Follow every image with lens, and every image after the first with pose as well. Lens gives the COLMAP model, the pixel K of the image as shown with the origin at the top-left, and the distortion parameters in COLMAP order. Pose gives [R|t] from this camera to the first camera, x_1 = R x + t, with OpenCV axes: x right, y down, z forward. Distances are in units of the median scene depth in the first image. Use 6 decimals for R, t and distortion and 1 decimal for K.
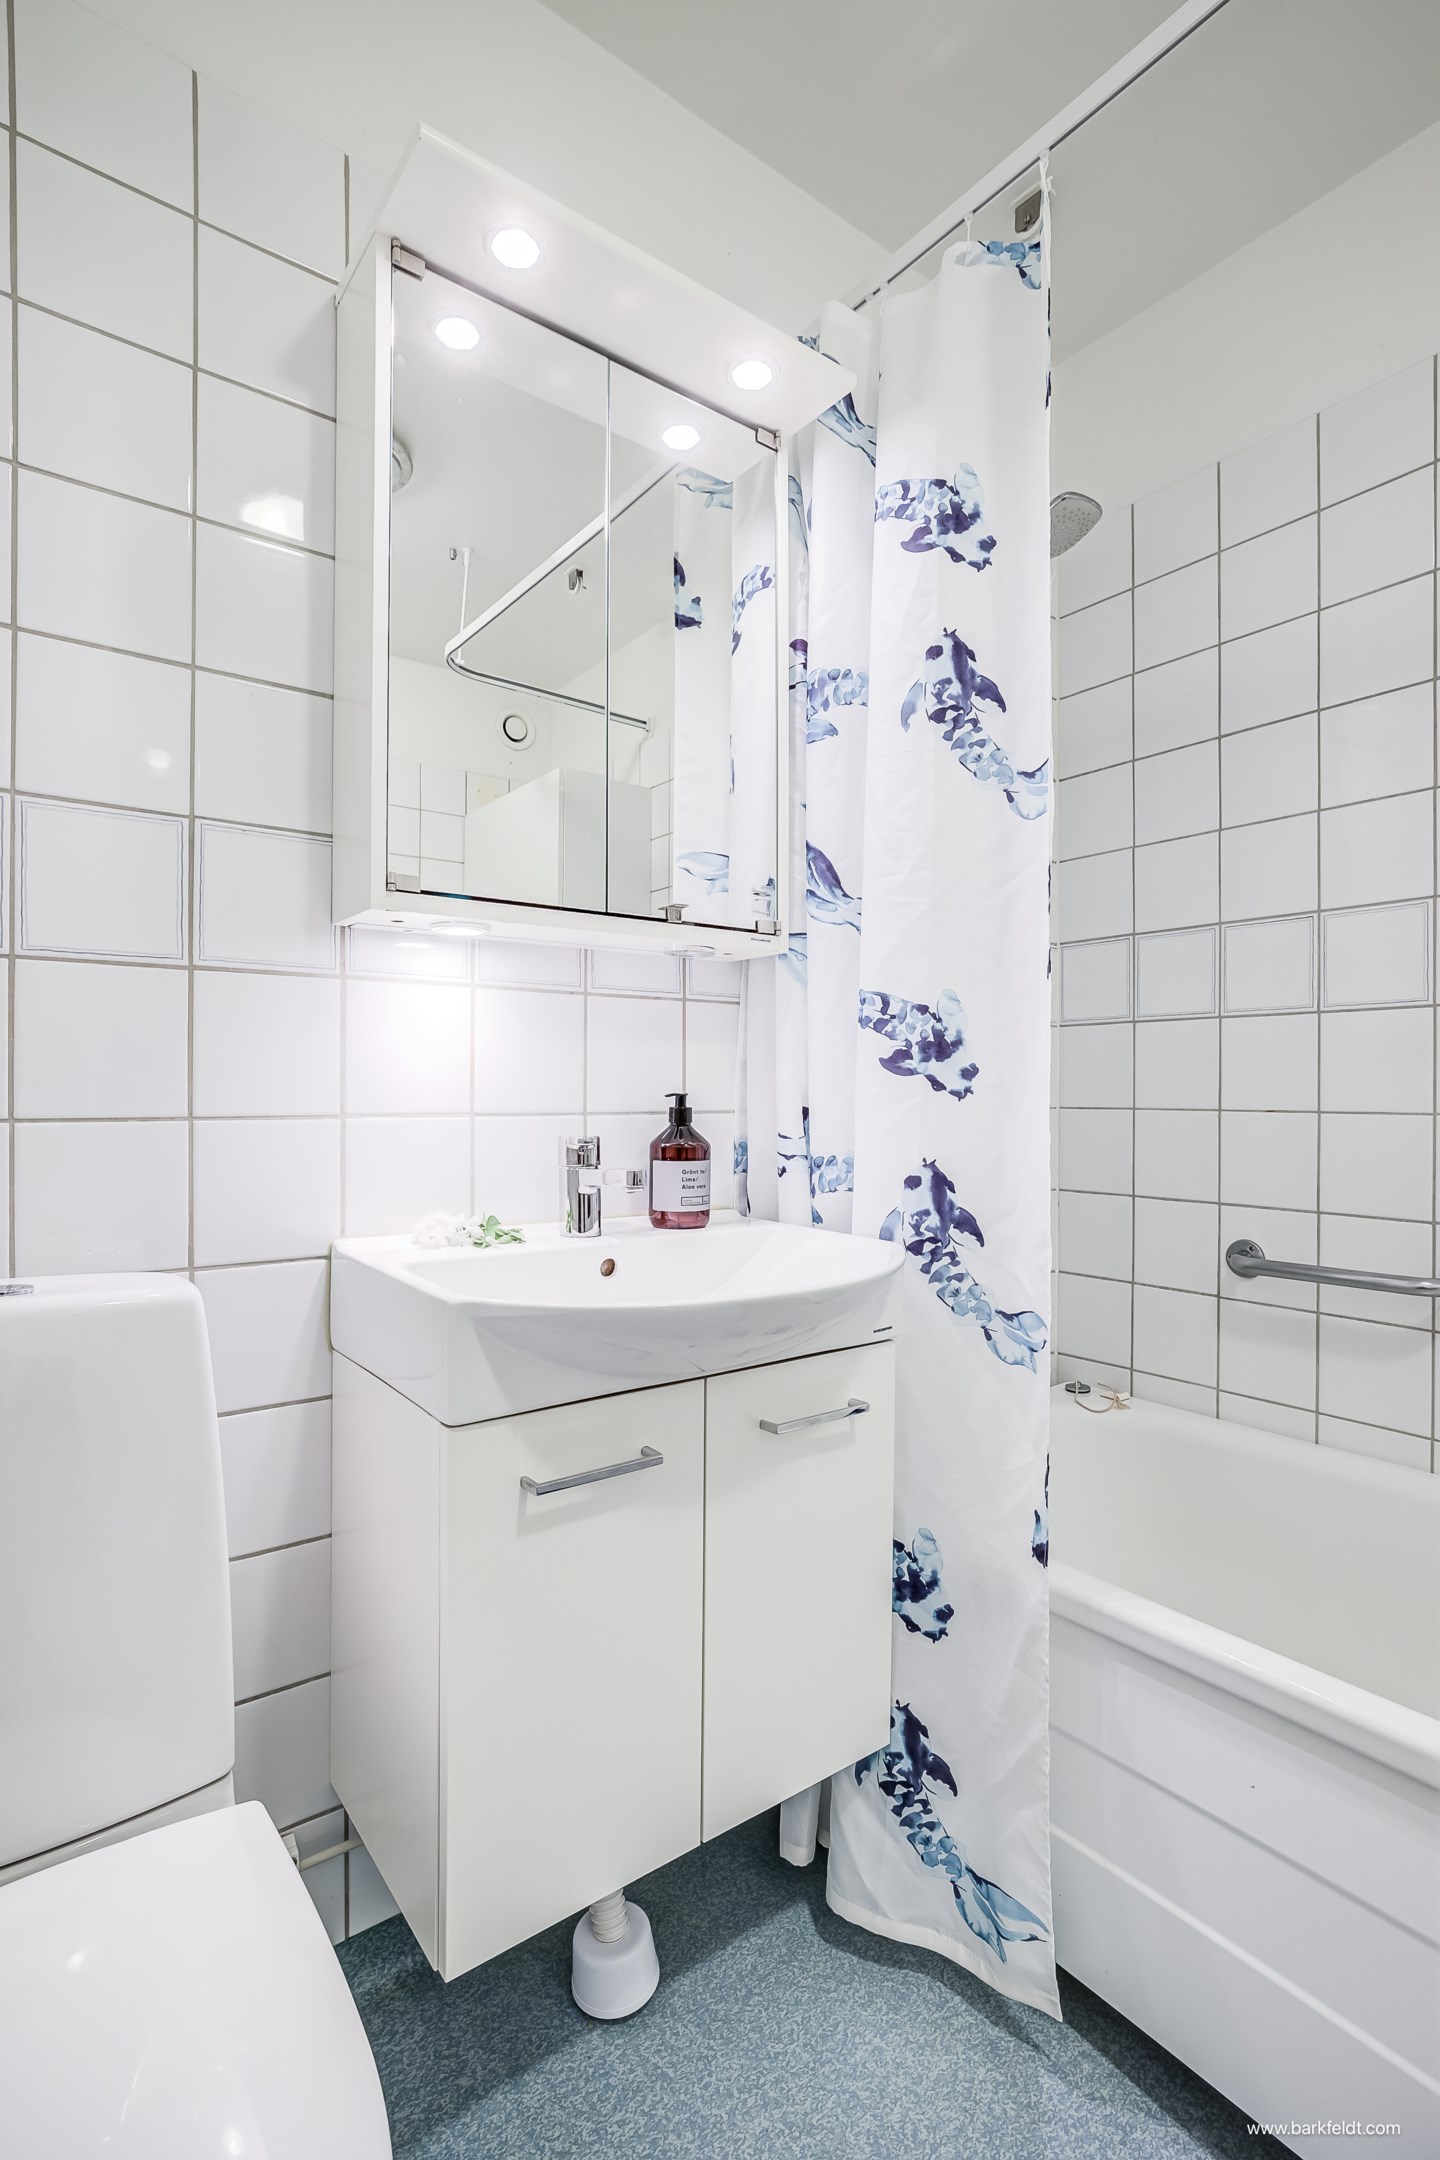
lens RADIAL K [[1012.3, 0, 718.1], [0, 1012.3, 1094.2], [0, 0, 1]] dist [-0.028484, 0.010100]
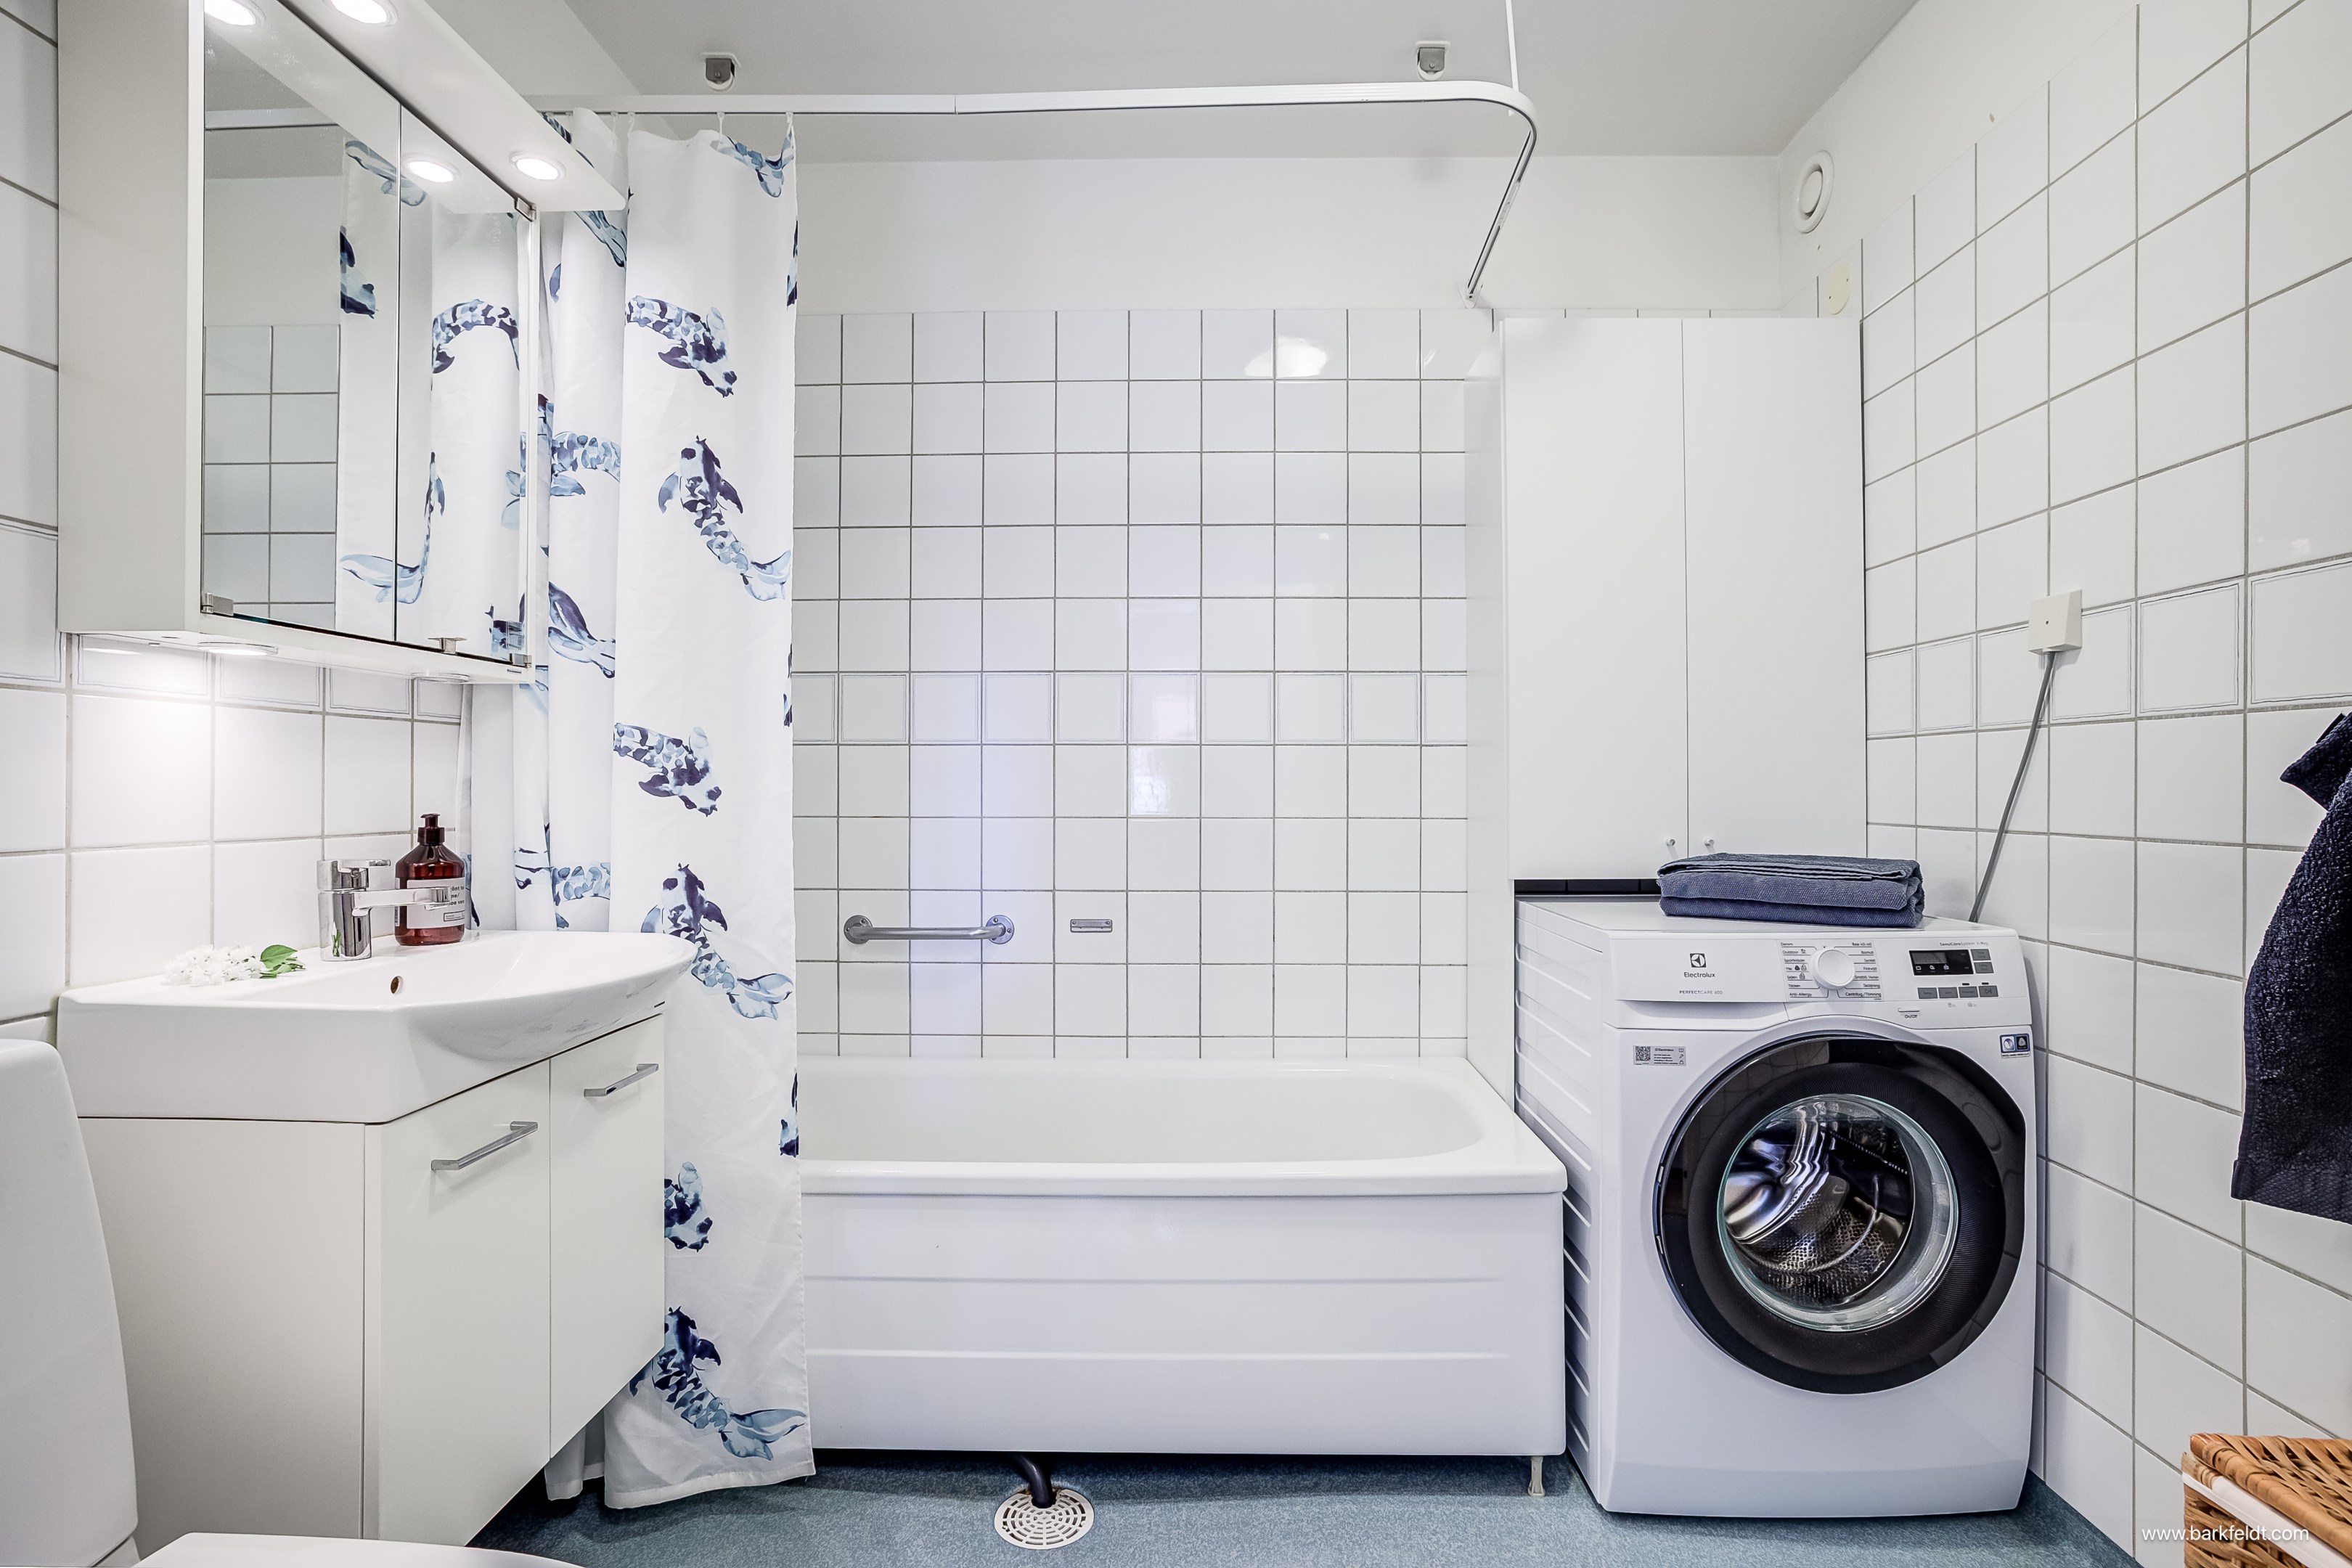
lens RADIAL K [[1102.2, 0, 1180.6], [0, 1102.2, 787.4], [0, 0, 1]] dist [-0.028484, 0.010100]
pose [[0.624597, -0.000015, 0.780947, -0.456743], [0.001172, 0.999999, -0.000918, -0.027731], [-0.780947, 0.001489, 0.624596, -0.309447]]
